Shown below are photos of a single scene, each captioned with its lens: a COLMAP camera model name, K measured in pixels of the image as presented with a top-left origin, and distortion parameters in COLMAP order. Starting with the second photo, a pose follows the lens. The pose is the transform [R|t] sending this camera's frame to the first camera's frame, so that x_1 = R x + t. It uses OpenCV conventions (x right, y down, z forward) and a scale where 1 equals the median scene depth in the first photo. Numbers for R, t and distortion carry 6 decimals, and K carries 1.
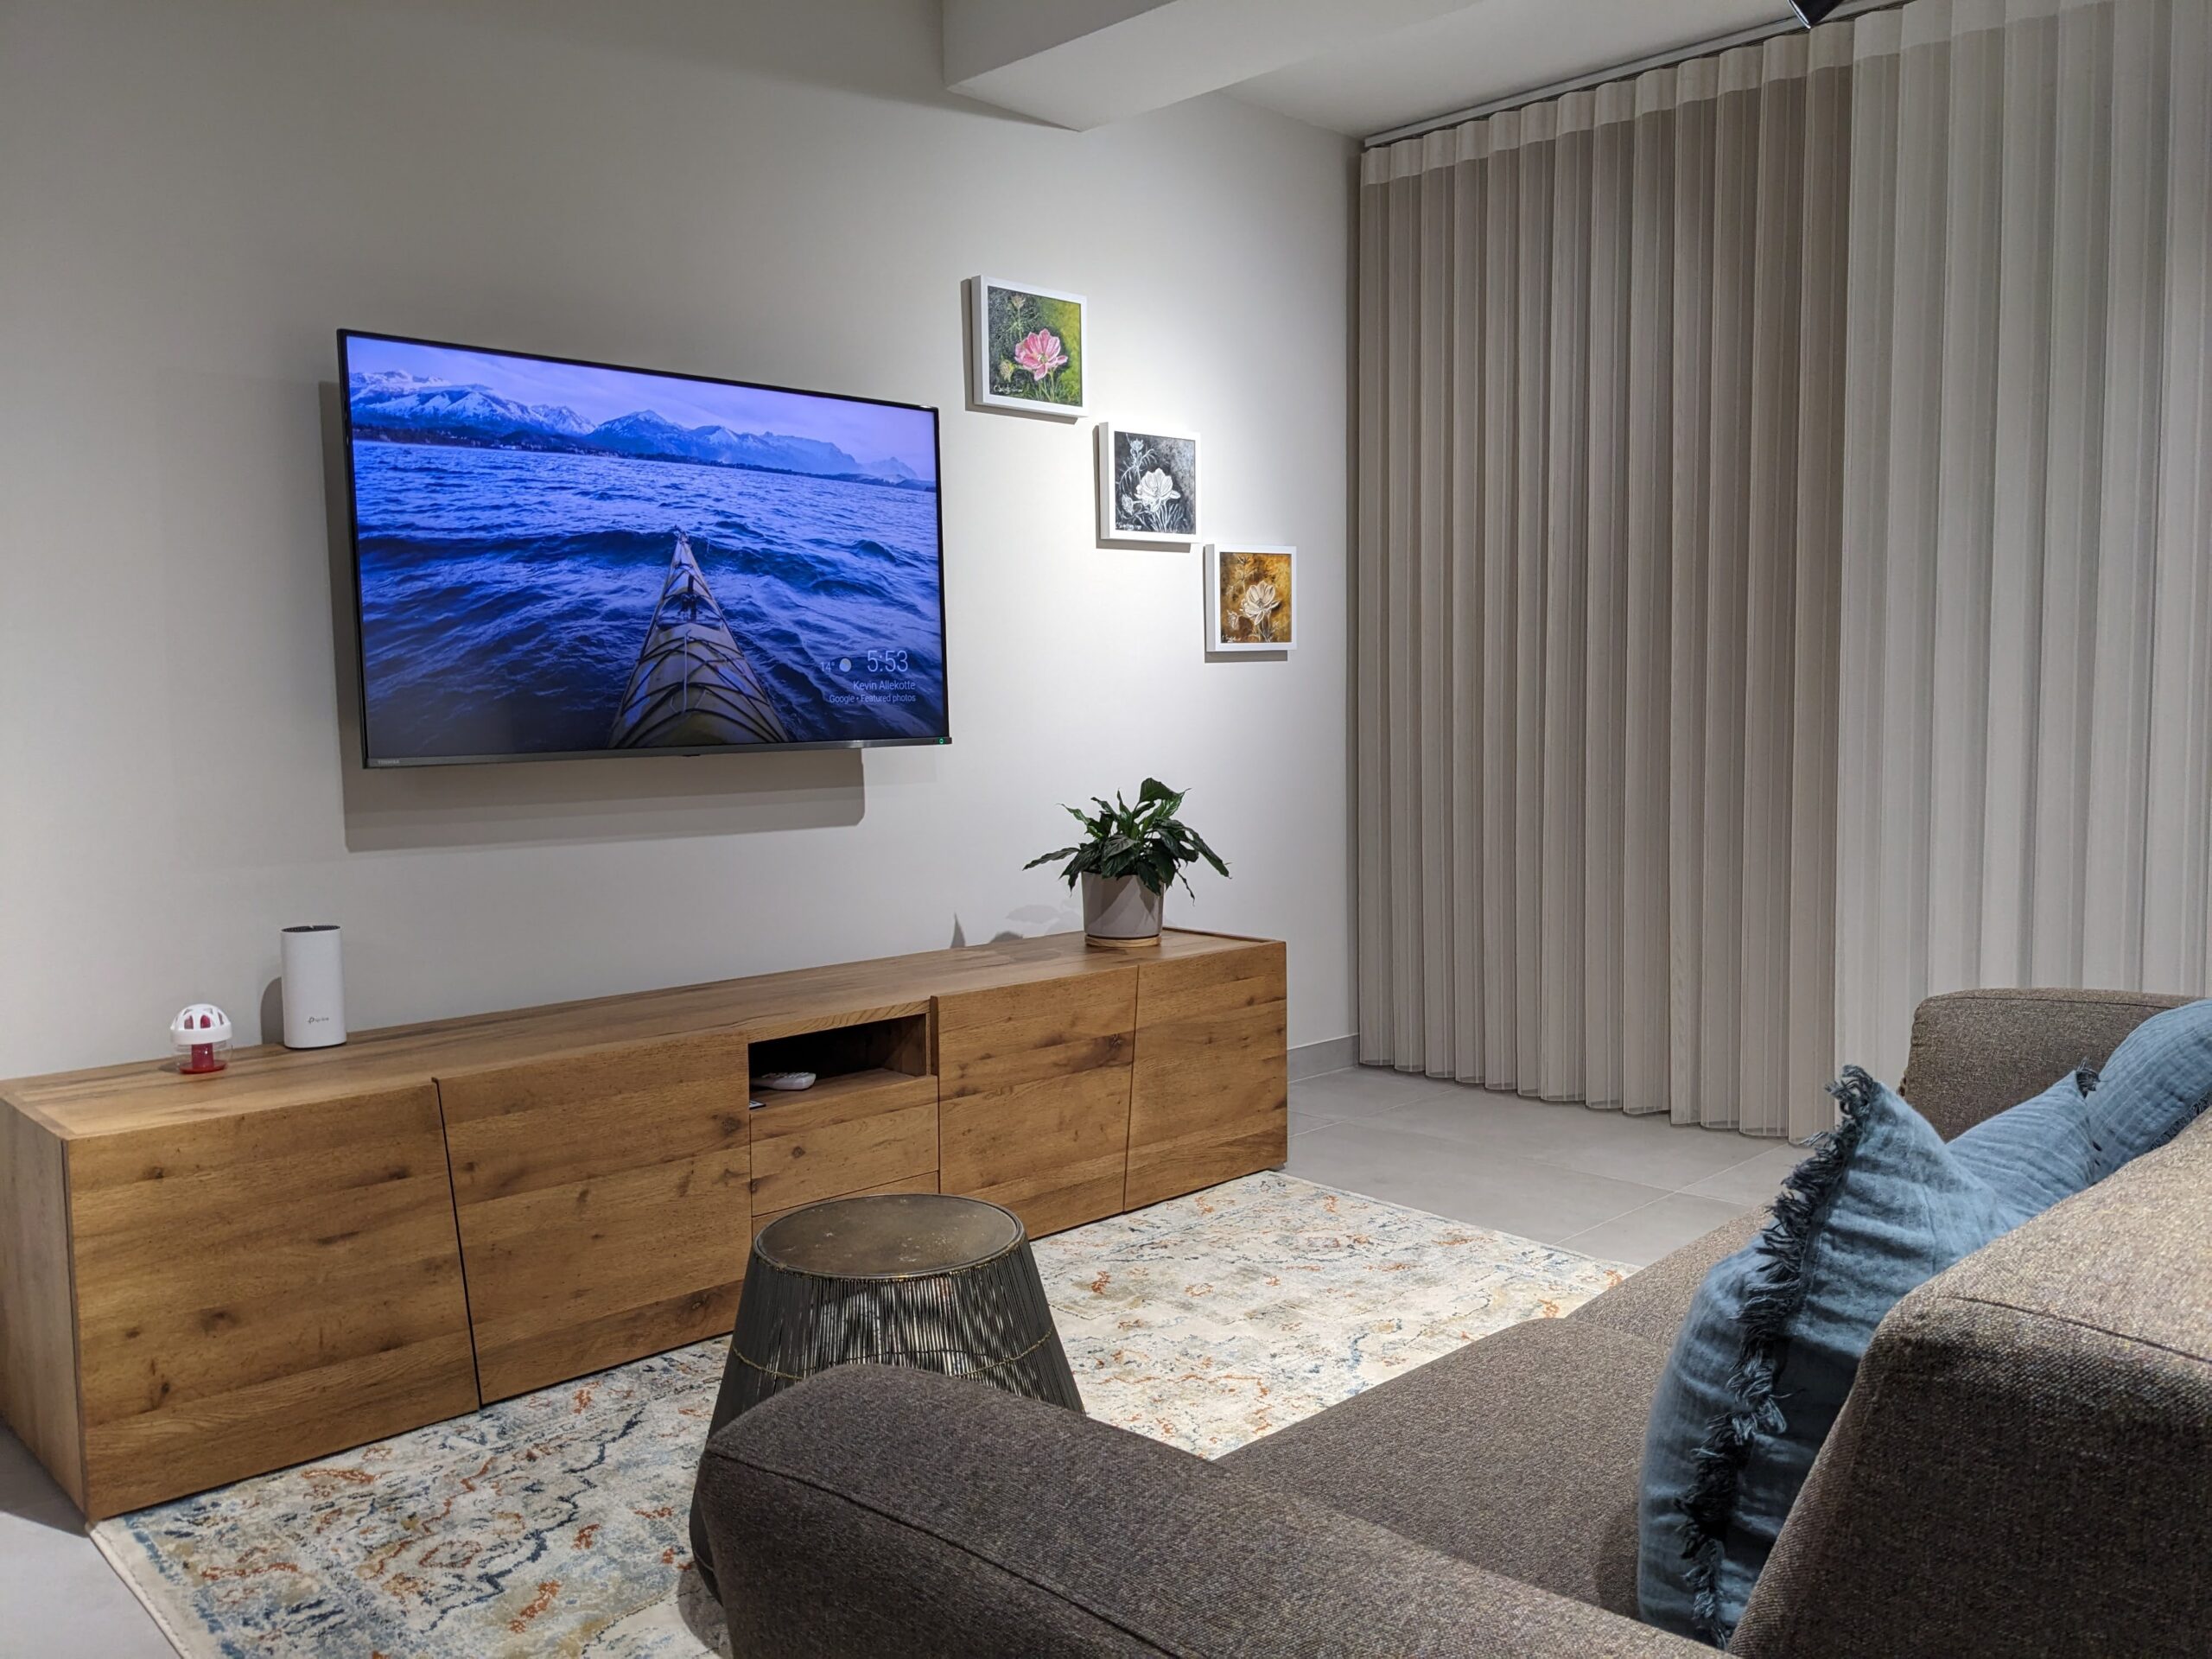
lens RADIAL K [[1753.4, 0, 1106.0], [0, 1753.4, 829.5], [0, 0, 1]] dist [0.124572, -0.284684]
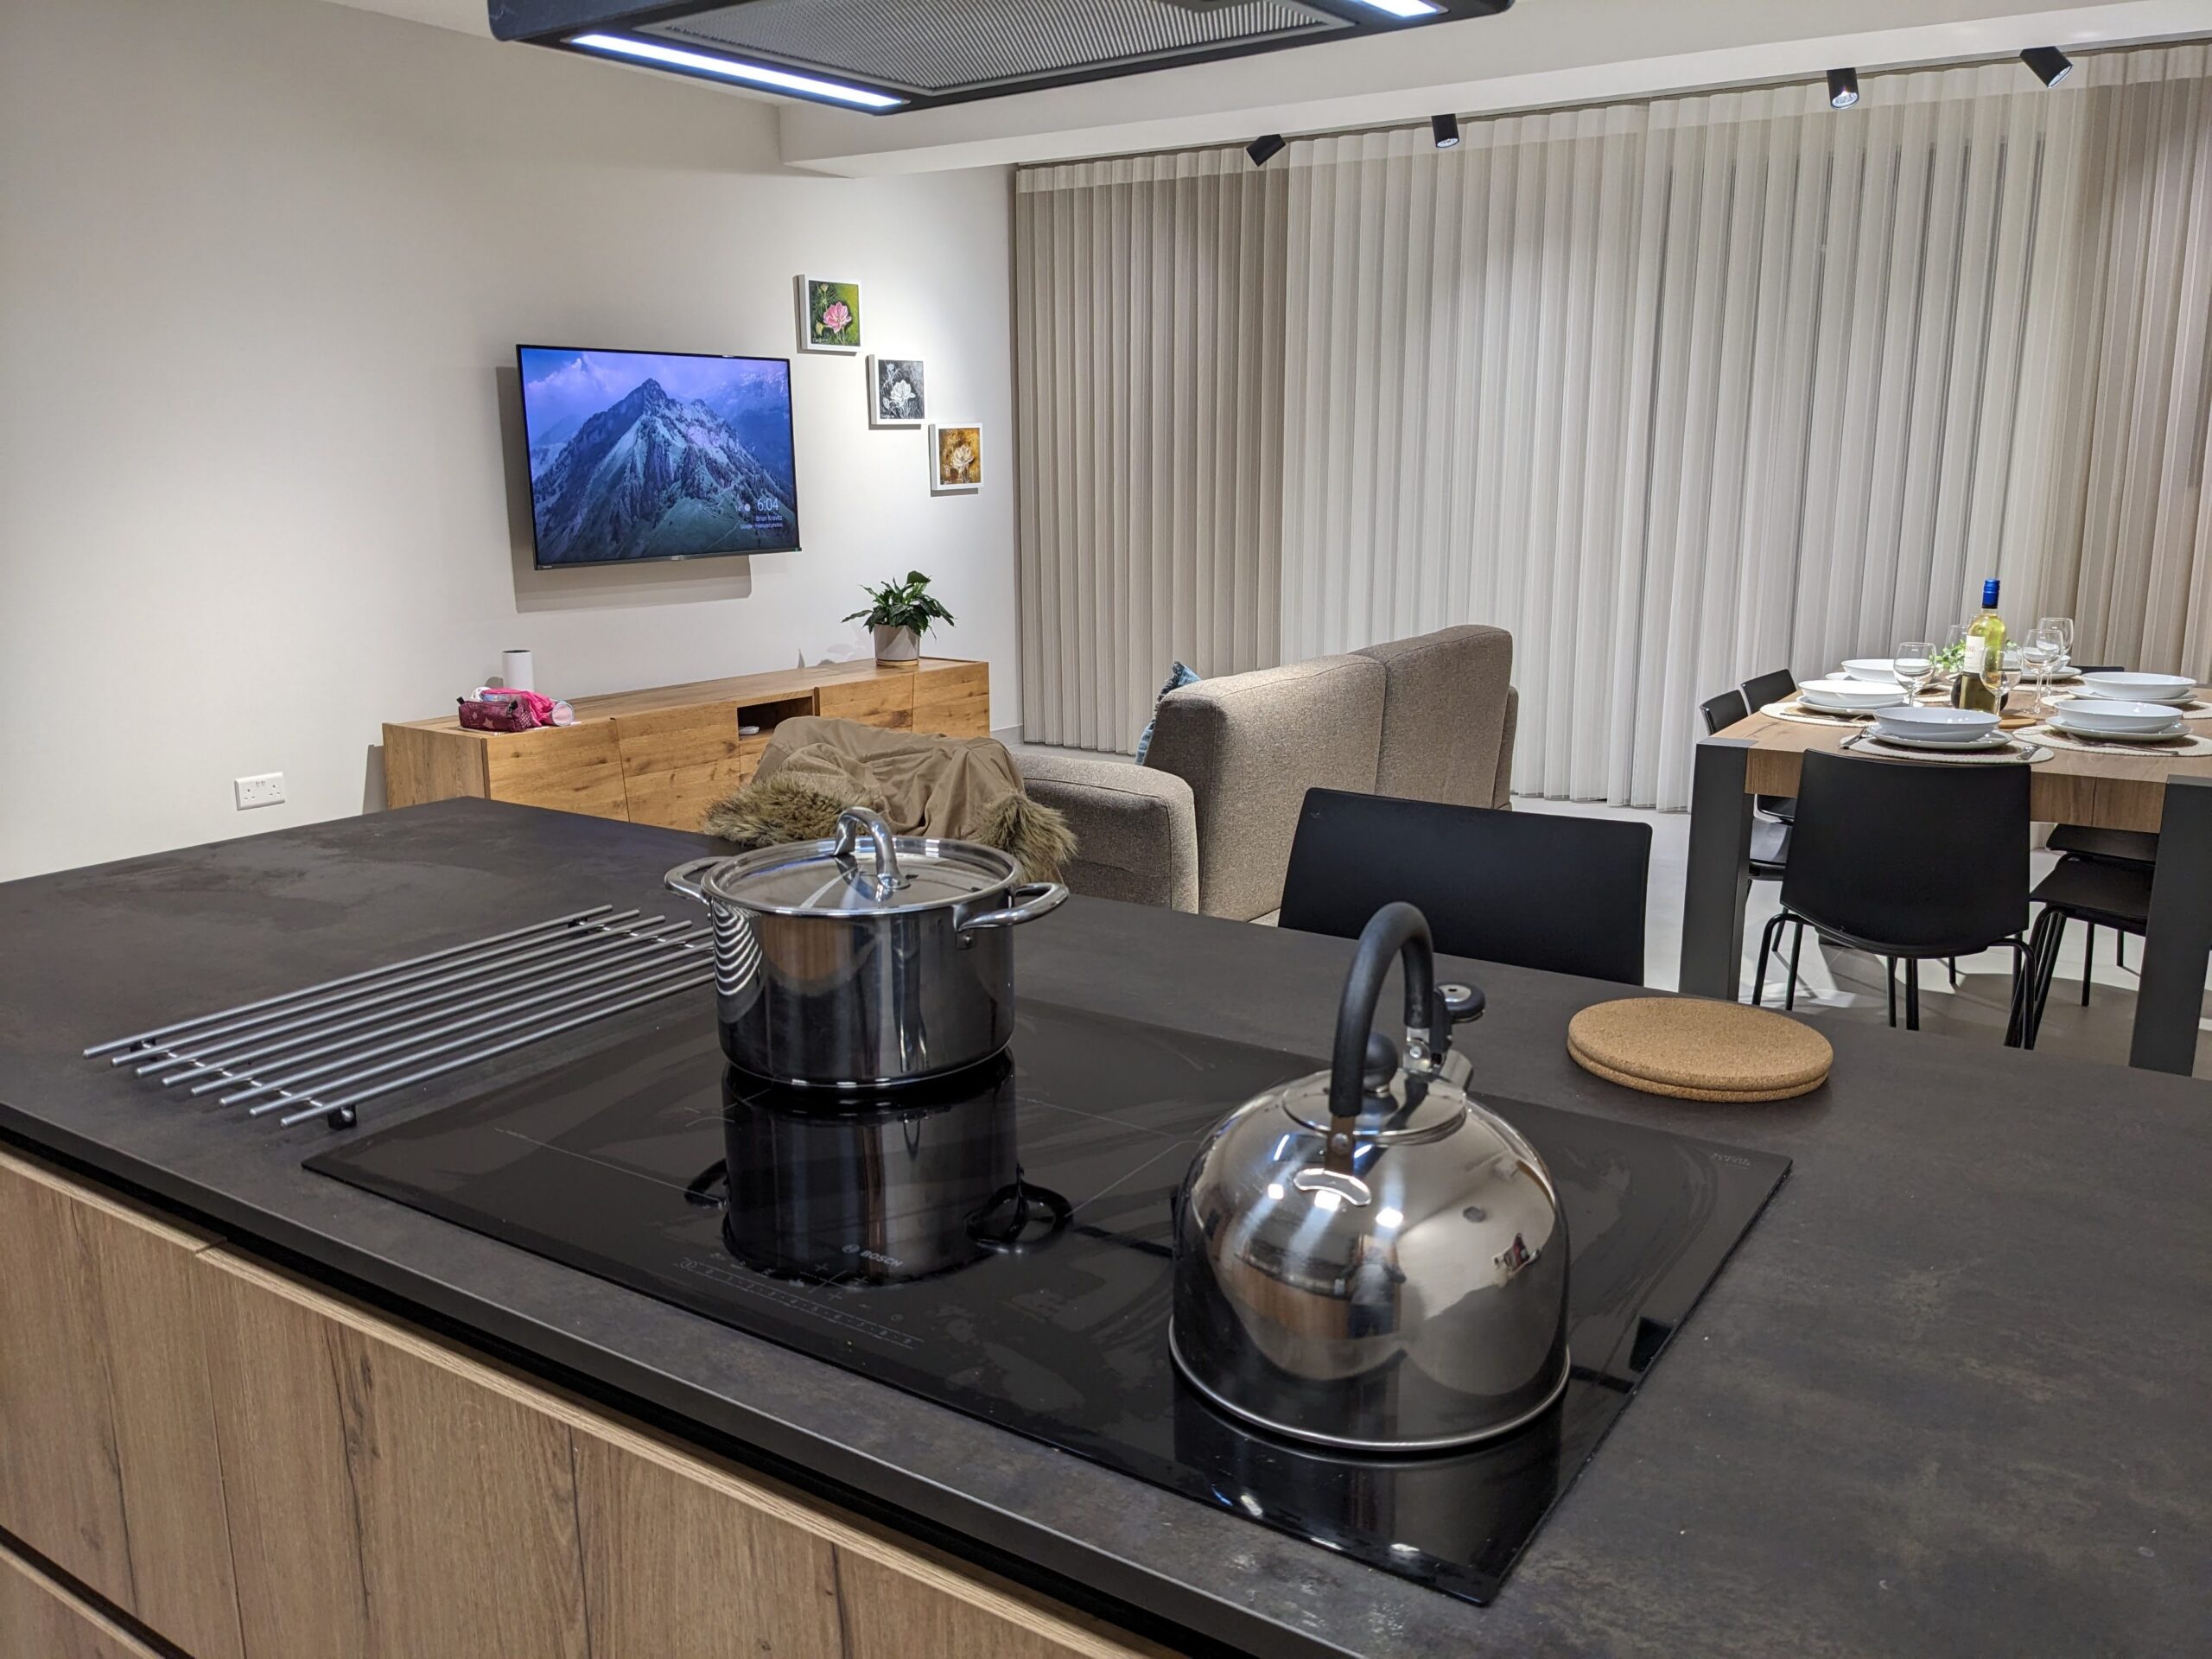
lens RADIAL K [[1753.4, 0, 1106.0], [0, 1753.4, 829.5], [0, 0, 1]] dist [0.124572, -0.284684]
pose [[0.978483, -0.034509, 0.203421, -0.151009], [0.007407, 0.991153, 0.132514, -0.003777], [-0.206195, -0.128156, 0.970082, -0.790561]]
